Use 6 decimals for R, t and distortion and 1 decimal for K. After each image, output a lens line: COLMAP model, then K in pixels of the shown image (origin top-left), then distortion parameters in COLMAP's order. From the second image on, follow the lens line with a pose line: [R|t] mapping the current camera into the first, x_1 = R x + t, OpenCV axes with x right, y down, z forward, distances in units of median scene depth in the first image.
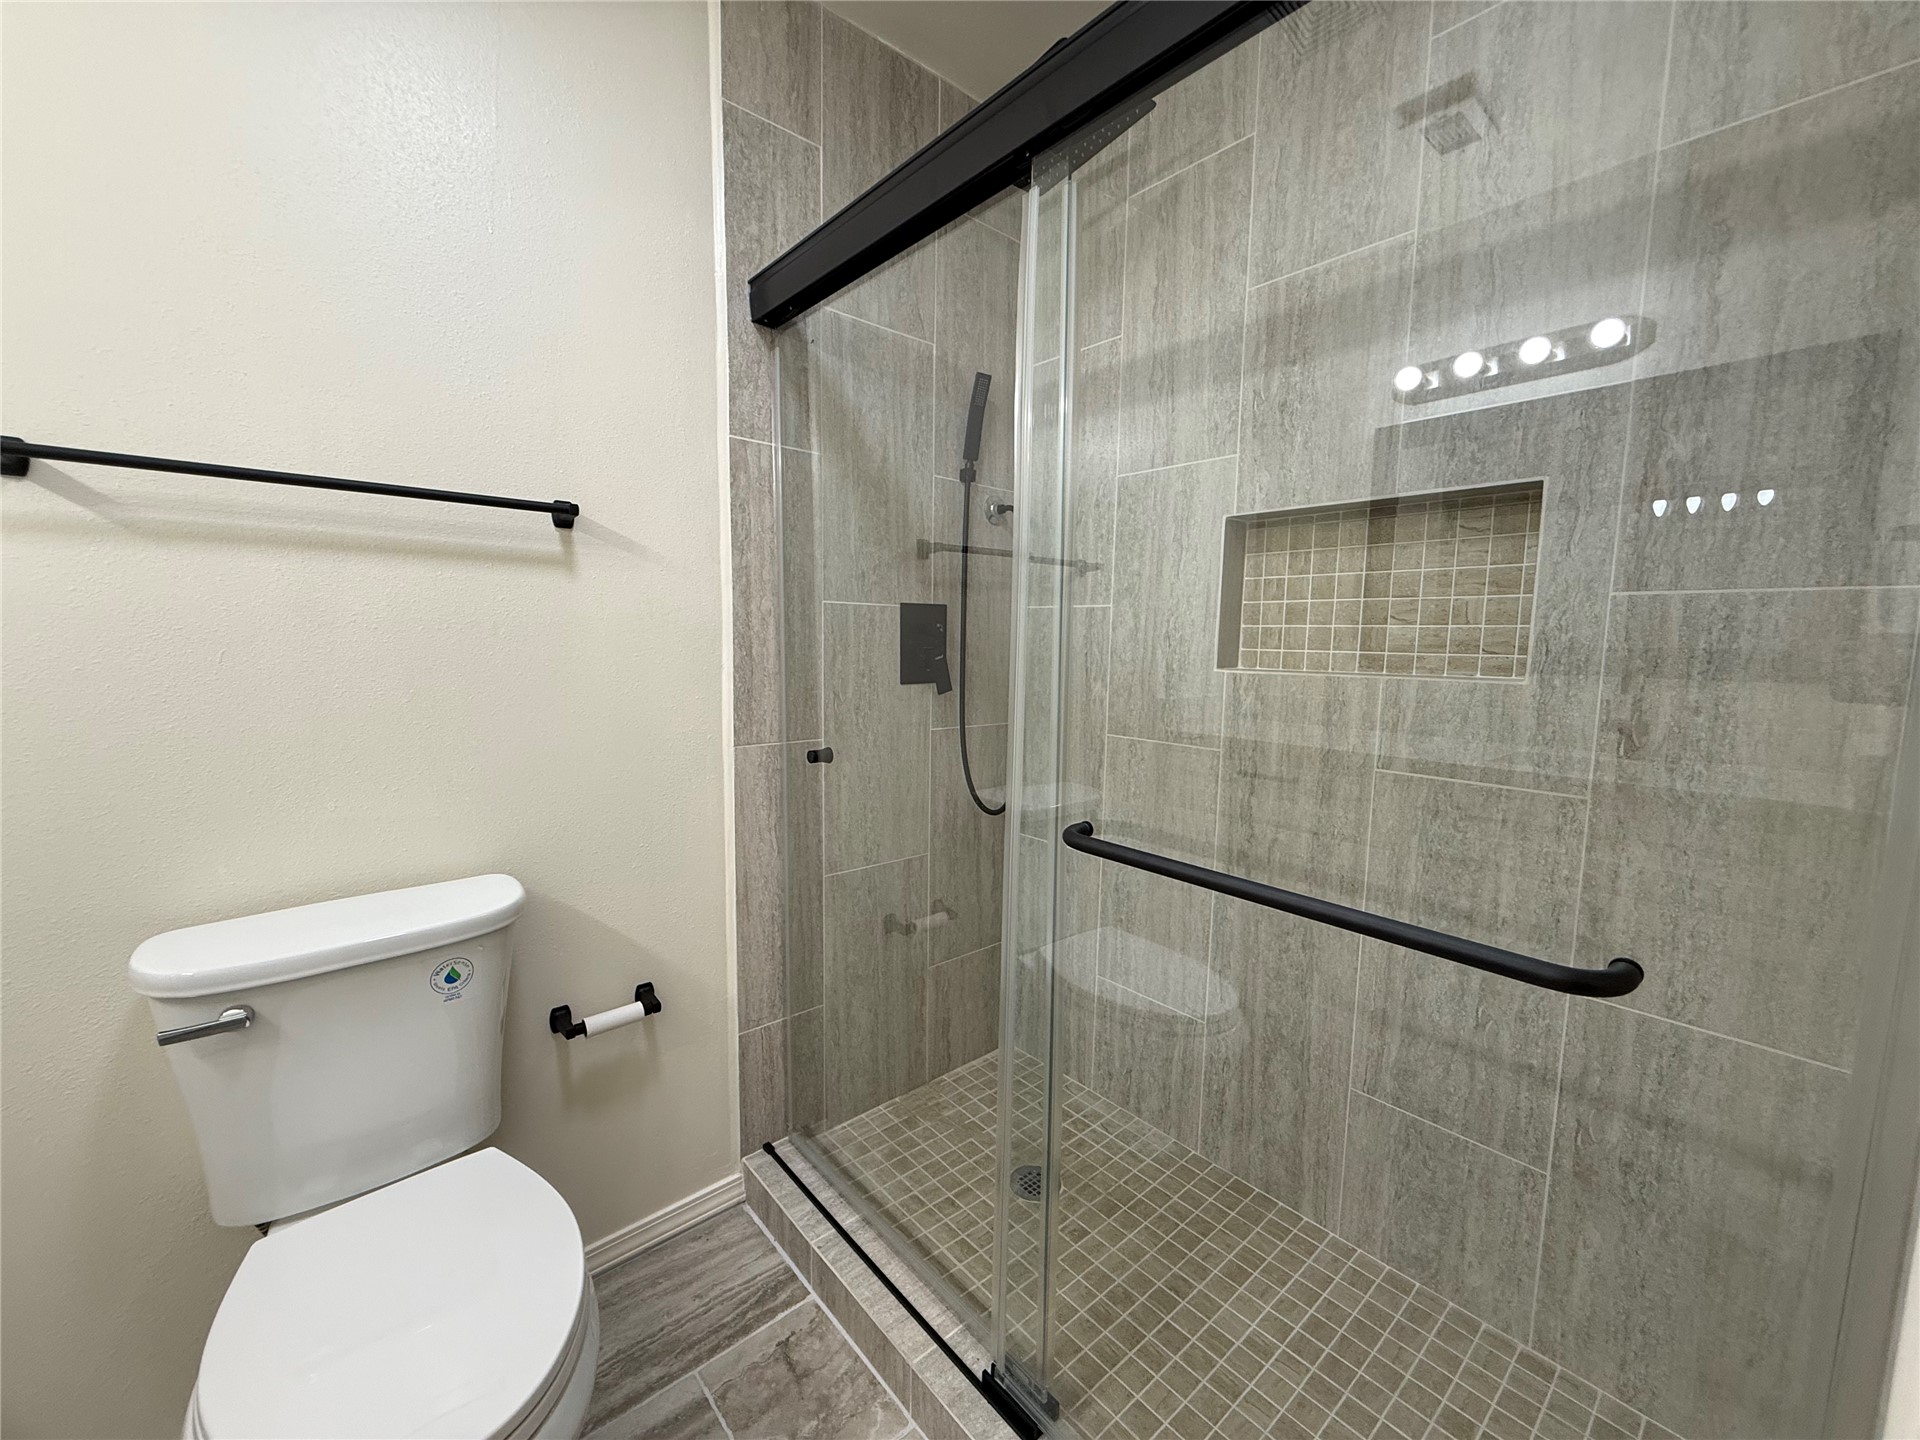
lens RADIAL K [[767.0, 0, 953.7], [0, 767.0, 719.4], [0, 0, 1]] dist [0.000438, 0.000076]
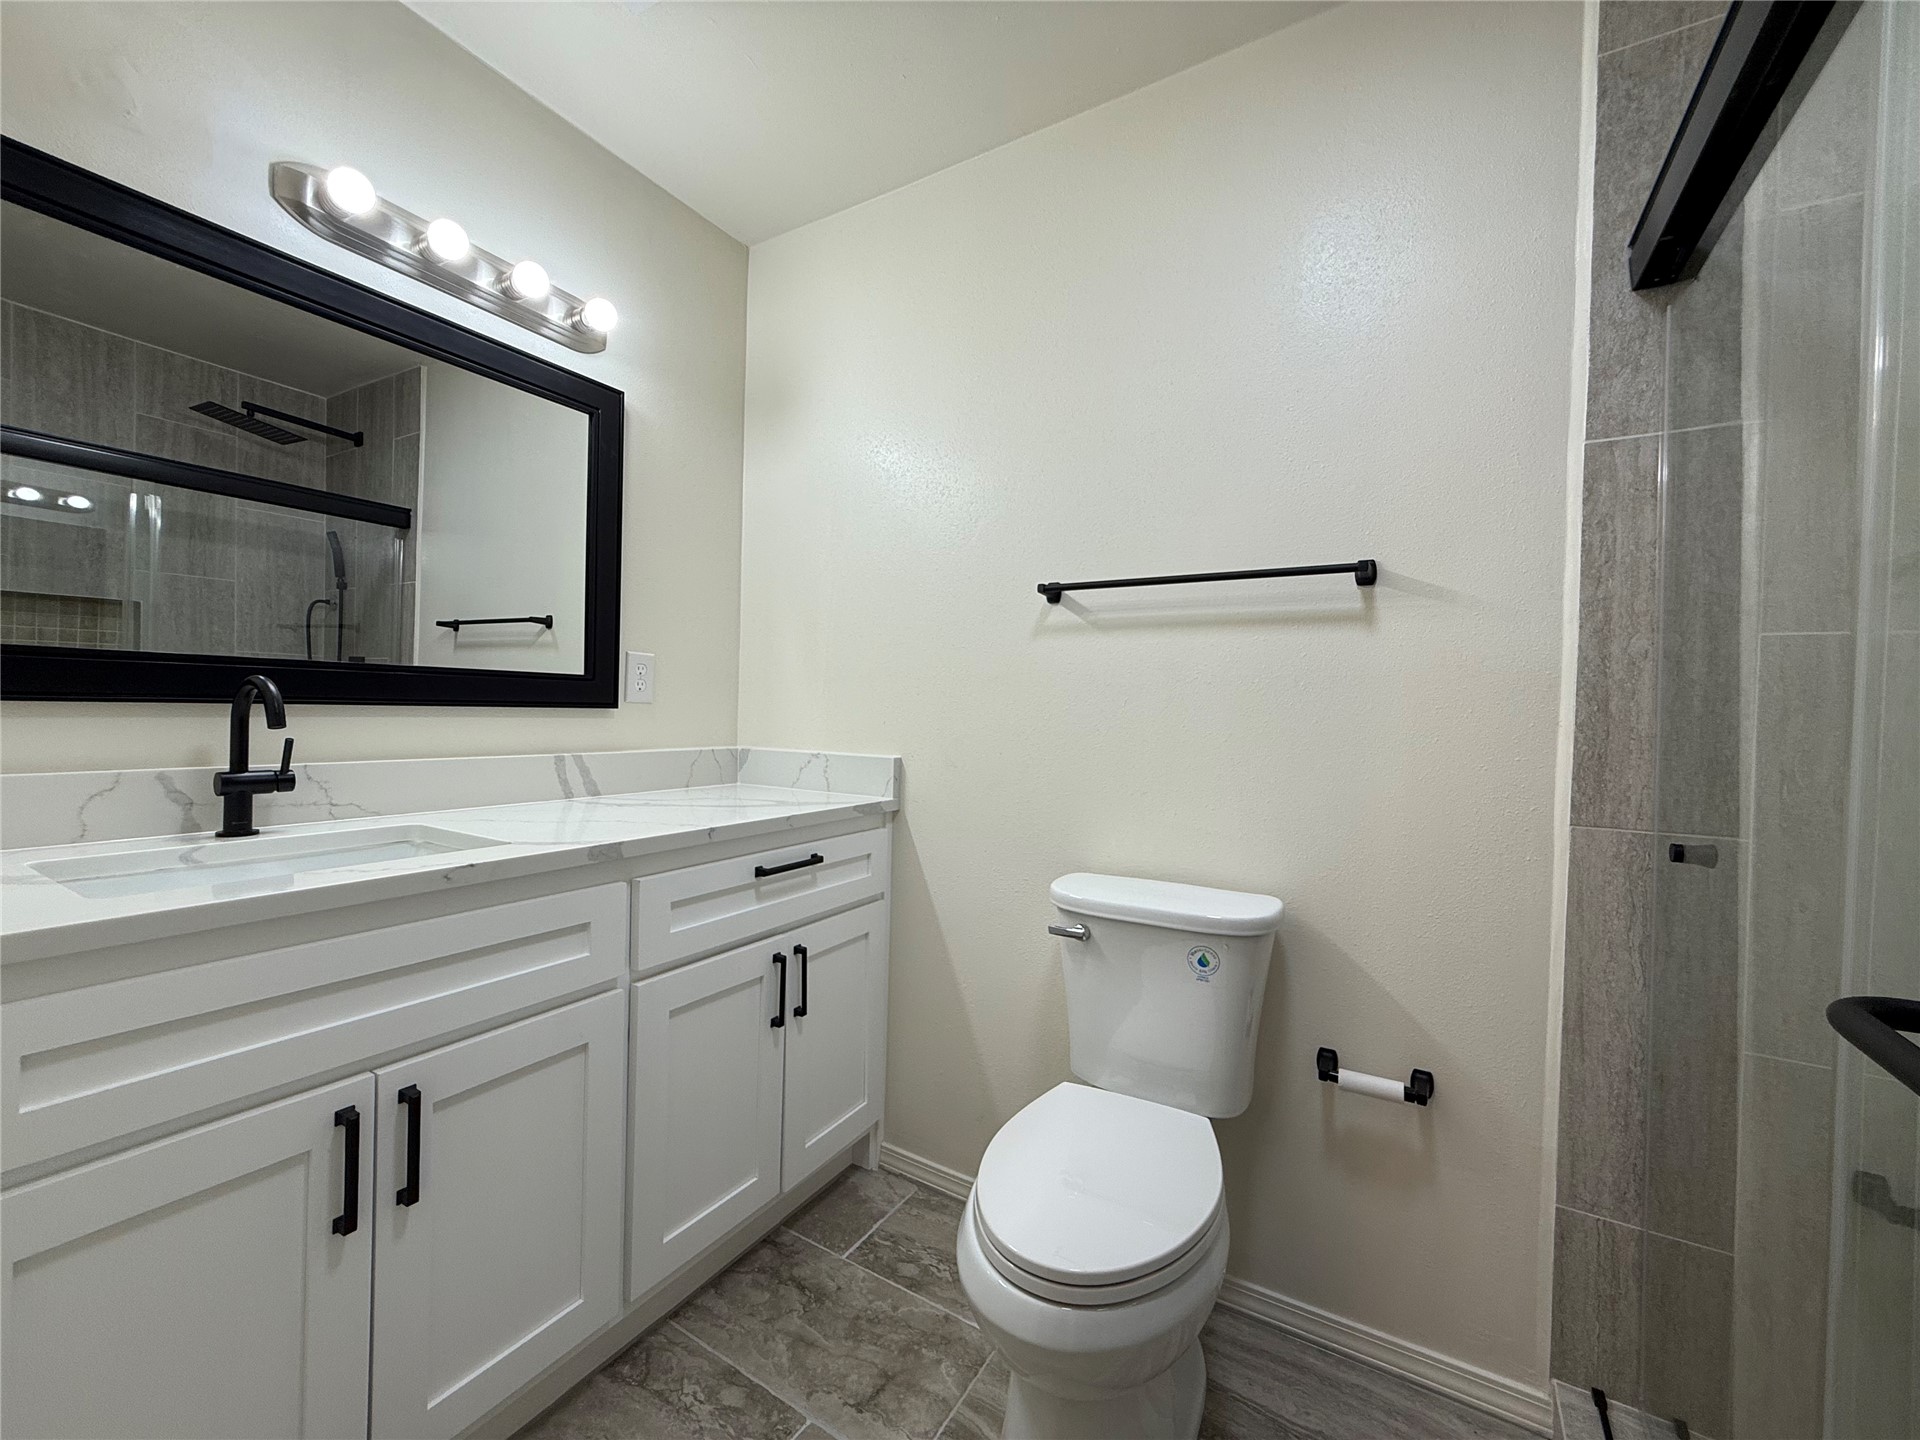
lens RADIAL K [[767.0, 0, 953.7], [0, 767.0, 719.4], [0, 0, 1]] dist [0.000438, 0.000076]
pose [[0.302491, 0.007752, -0.953121, 0.279082], [-0.119412, 0.992397, -0.029826, 0.026766], [0.945643, 0.122836, 0.301116, 0.152056]]
